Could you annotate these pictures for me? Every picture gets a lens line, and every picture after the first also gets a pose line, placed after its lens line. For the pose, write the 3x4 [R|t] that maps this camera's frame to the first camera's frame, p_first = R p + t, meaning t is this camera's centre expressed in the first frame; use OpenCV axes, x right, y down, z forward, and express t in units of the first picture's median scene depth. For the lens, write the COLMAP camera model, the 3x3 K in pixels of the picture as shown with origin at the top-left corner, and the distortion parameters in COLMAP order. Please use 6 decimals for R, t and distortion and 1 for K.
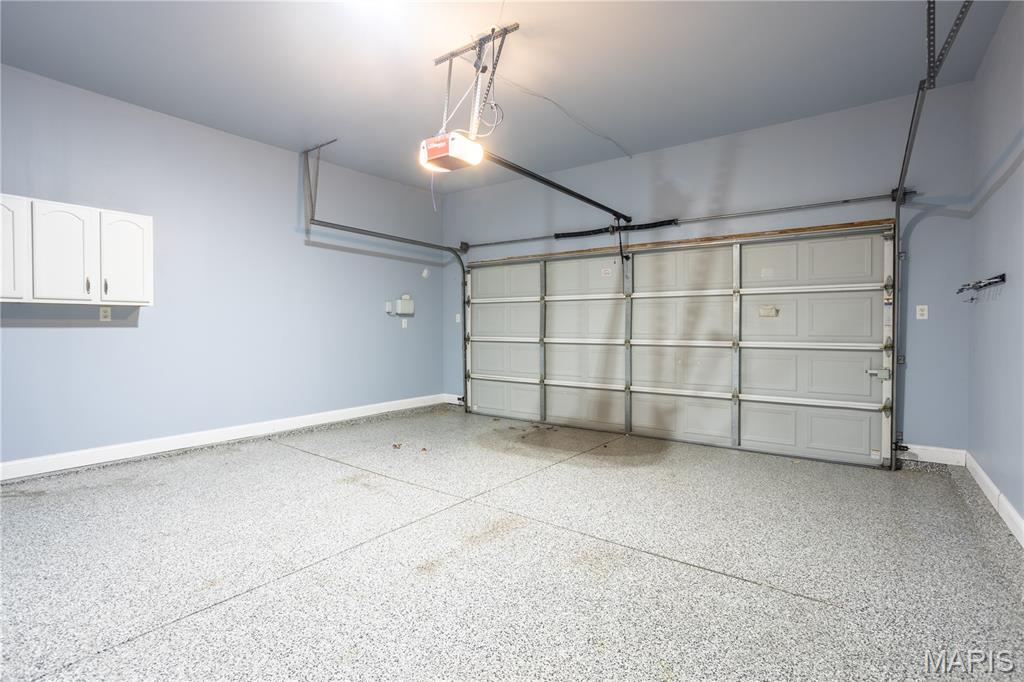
lens RADIAL K [[502.9, 0, 509.1], [0, 502.9, 343.0], [0, 0, 1]] dist [-0.026625, 0.003594]
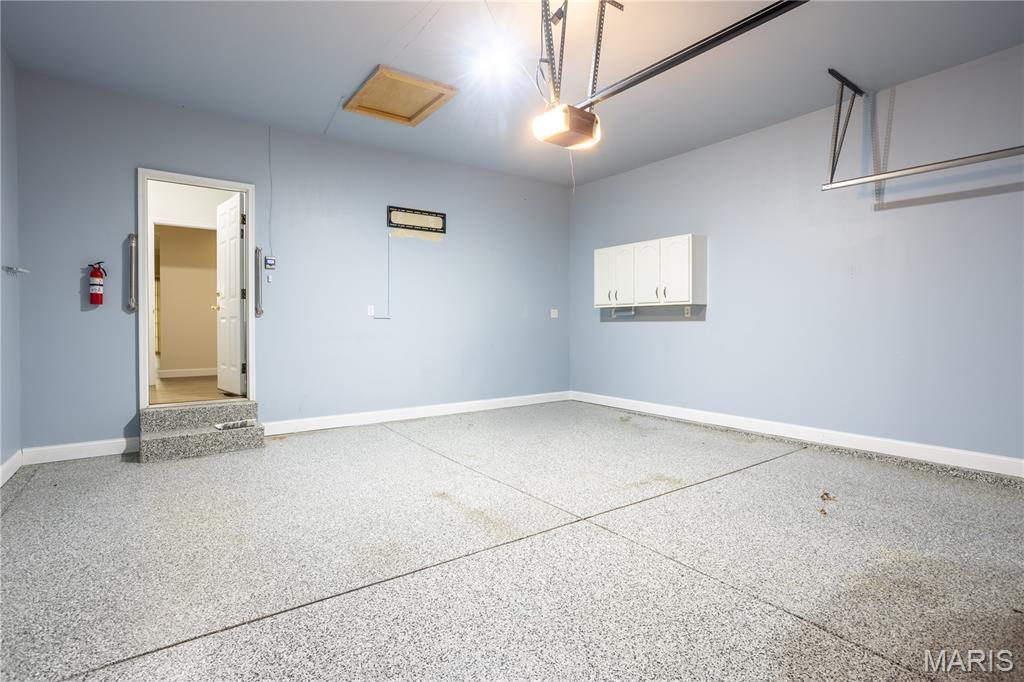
lens RADIAL K [[502.9, 0, 511.1], [0, 502.9, 333.3], [0, 0, 1]] dist [-0.026625, 0.003594]
pose [[-0.319813, 0.011975, -0.947405, 0.778801], [-0.031351, 0.999239, 0.023213, -0.018185], [0.946962, 0.037125, -0.319194, 1.176840]]
